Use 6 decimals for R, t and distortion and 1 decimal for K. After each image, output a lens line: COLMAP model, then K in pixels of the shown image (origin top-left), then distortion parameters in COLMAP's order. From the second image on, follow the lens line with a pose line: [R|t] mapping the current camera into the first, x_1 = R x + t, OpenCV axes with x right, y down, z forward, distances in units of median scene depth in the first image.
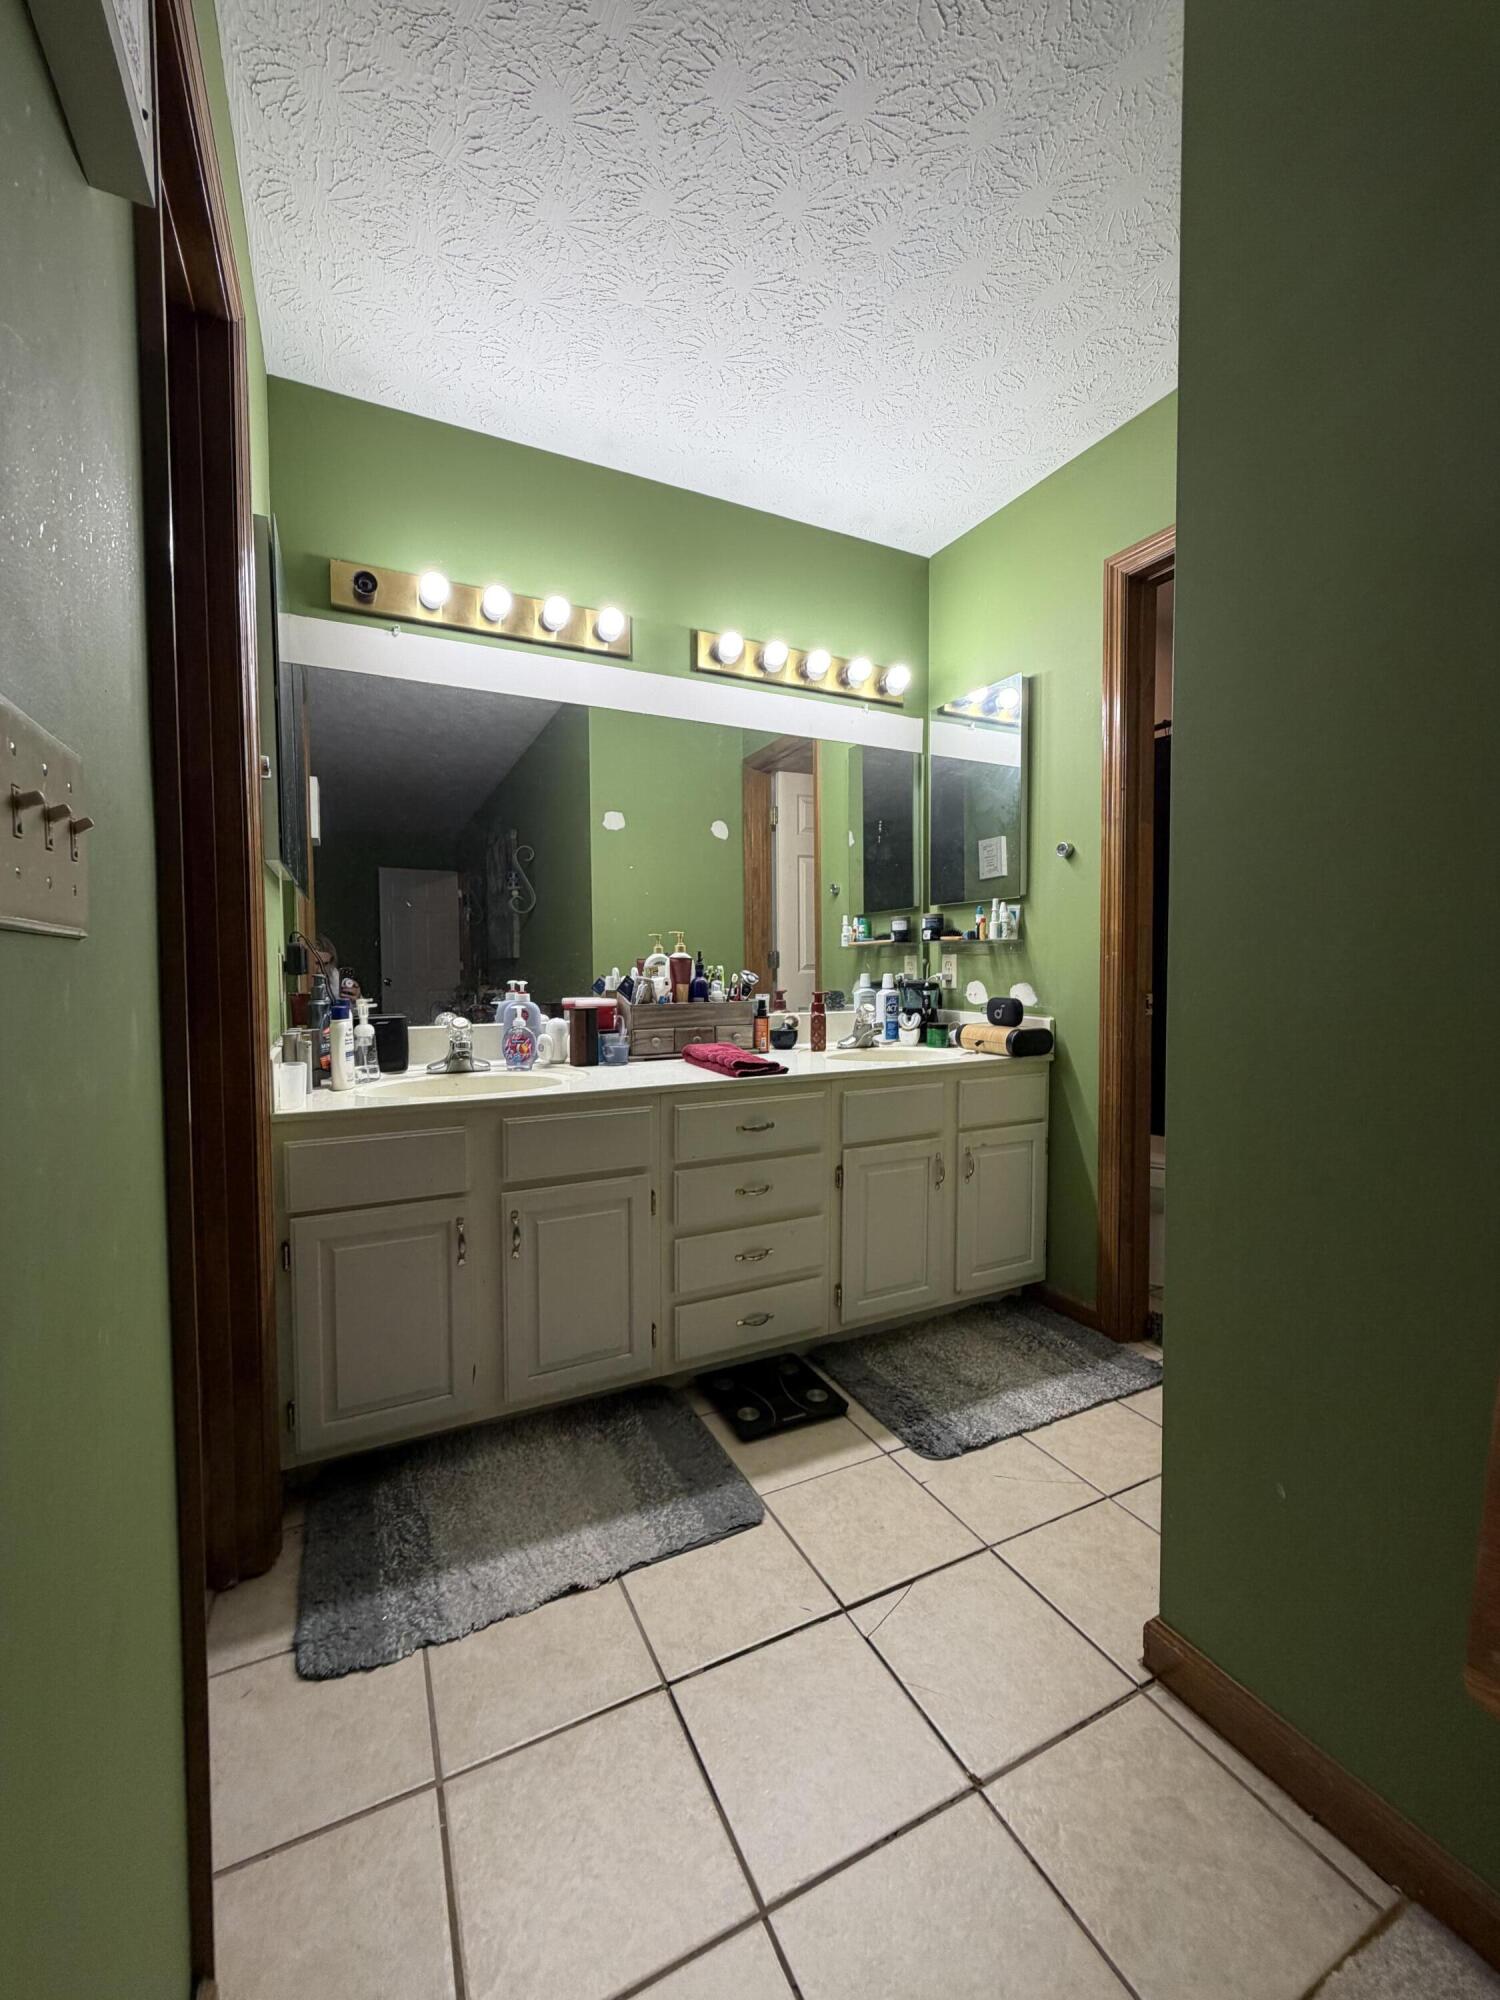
lens RADIAL K [[800.2, 0, 745.0], [0, 800.2, 999.3], [0, 0, 1]] dist [-0.000261, -0.000135]
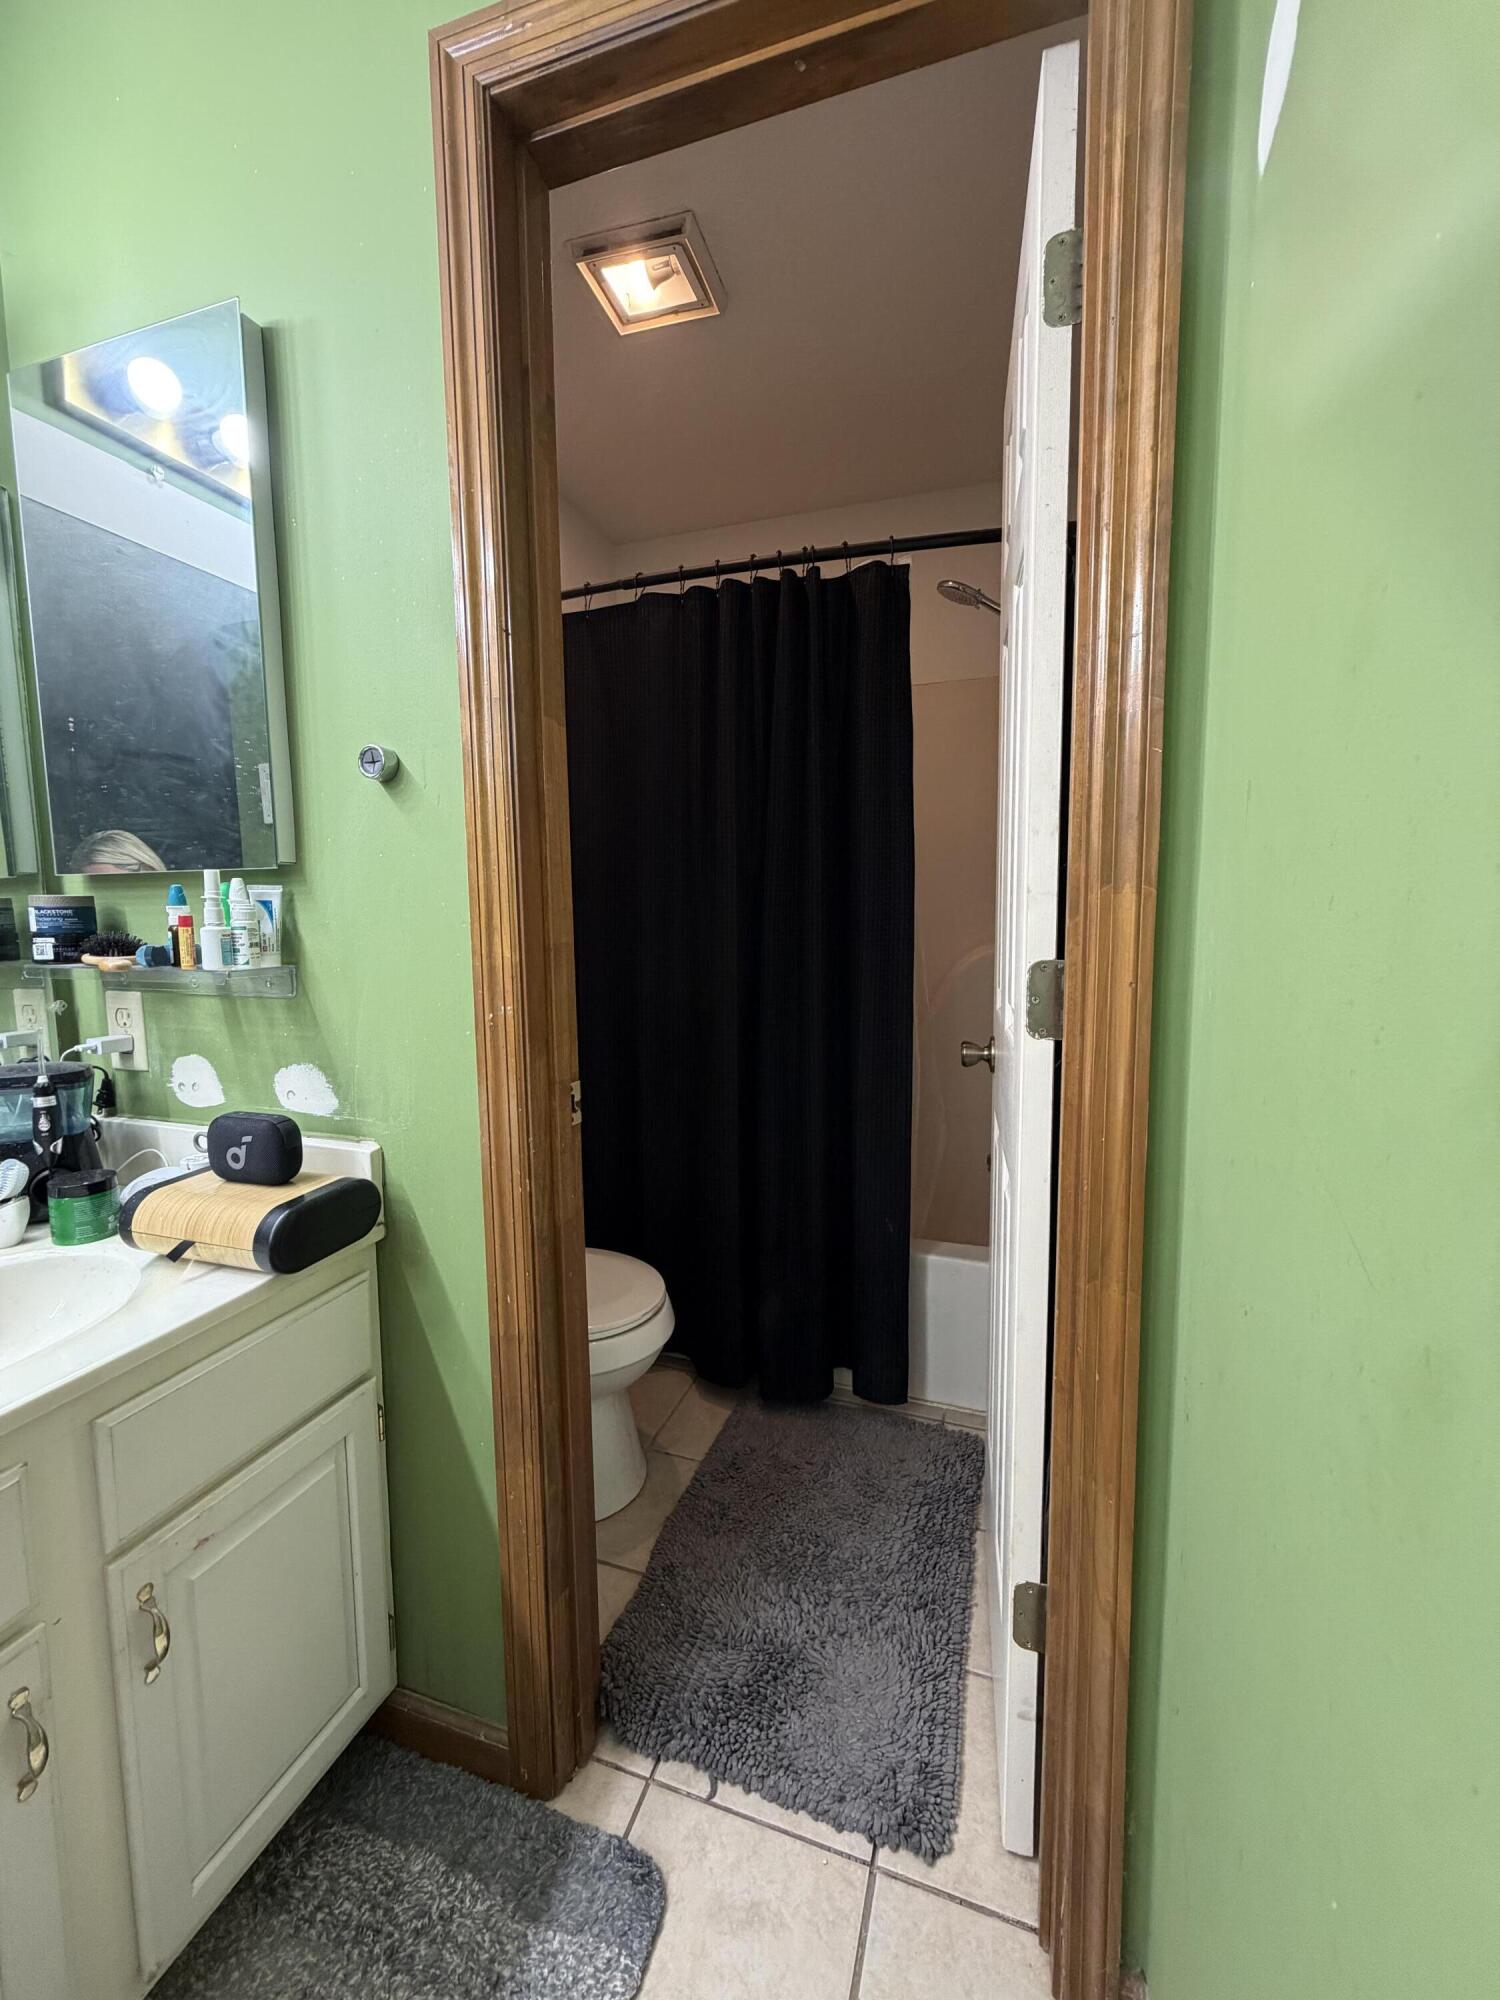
lens RADIAL K [[800.2, 0, 751.6], [0, 800.2, 994.8], [0, 0, 1]] dist [-0.000261, -0.000135]
pose [[0.707646, -0.068826, 0.703207, 0.218555], [0.035873, 0.997461, 0.061526, -0.077864], [-0.705656, -0.018313, 0.708318, 0.522956]]
